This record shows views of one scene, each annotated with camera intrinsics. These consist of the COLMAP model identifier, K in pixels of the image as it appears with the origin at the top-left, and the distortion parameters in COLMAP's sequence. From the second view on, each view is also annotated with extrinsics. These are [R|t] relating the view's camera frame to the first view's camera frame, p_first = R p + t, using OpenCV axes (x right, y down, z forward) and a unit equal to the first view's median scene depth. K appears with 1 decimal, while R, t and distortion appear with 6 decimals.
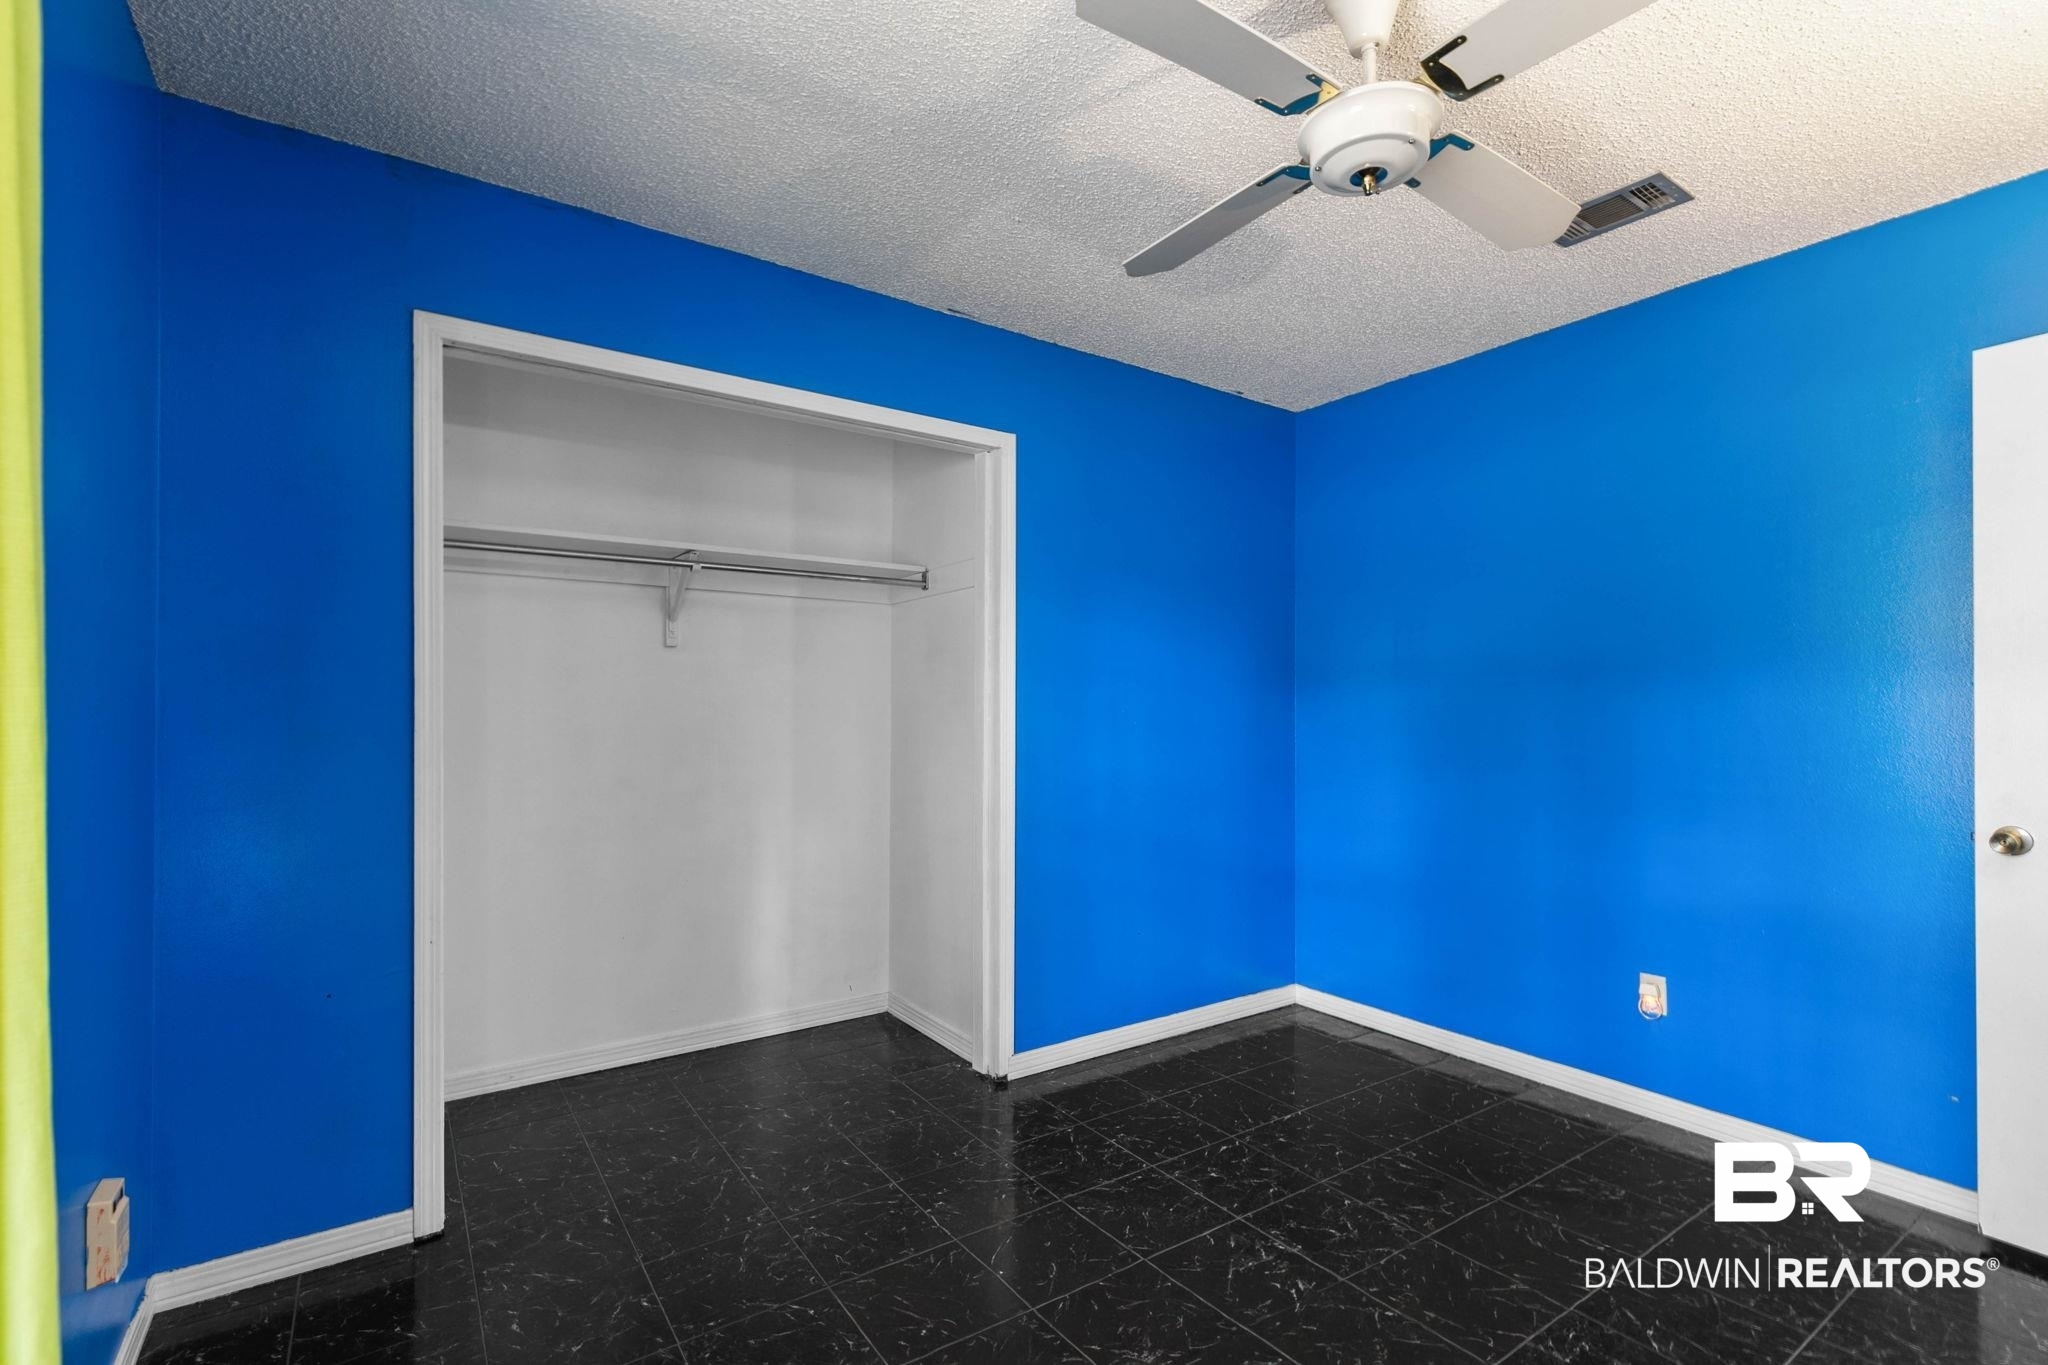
lens RADIAL K [[926.2, 0, 1032.6], [0, 926.2, 698.1], [0, 0, 1]] dist [0.012316, -0.000057]
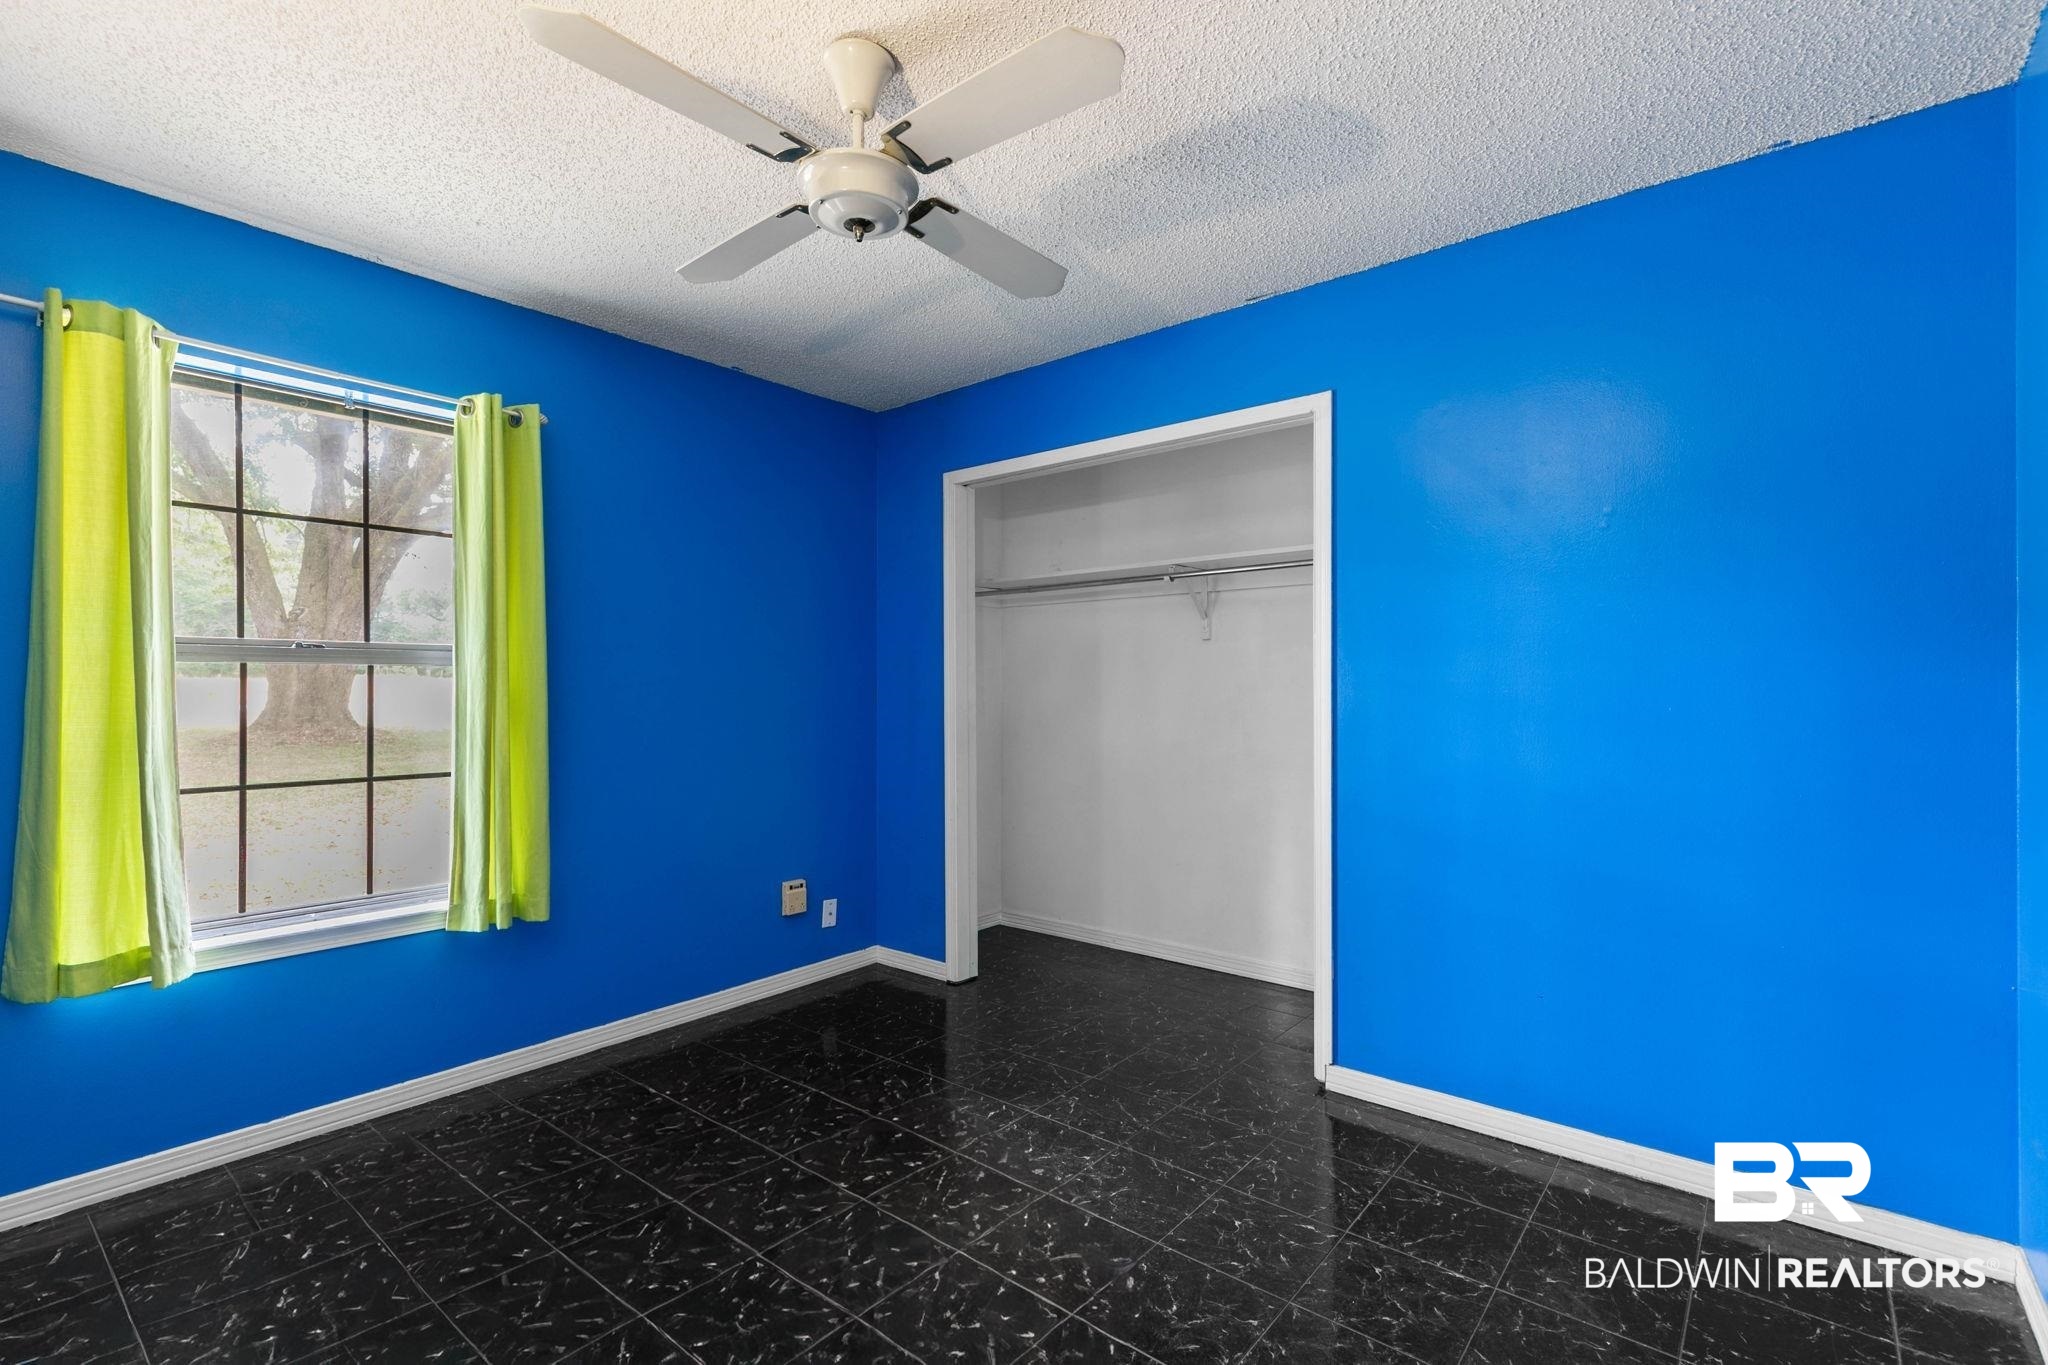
lens RADIAL K [[926.2, 0, 1034.5], [0, 926.2, 687.3], [0, 0, 1]] dist [0.012316, -0.000057]
pose [[0.271655, -0.004300, -0.962385, 0.841766], [0.013404, 0.999910, -0.000684, 0.005949], [0.962301, -0.012714, 0.271689, 0.499189]]
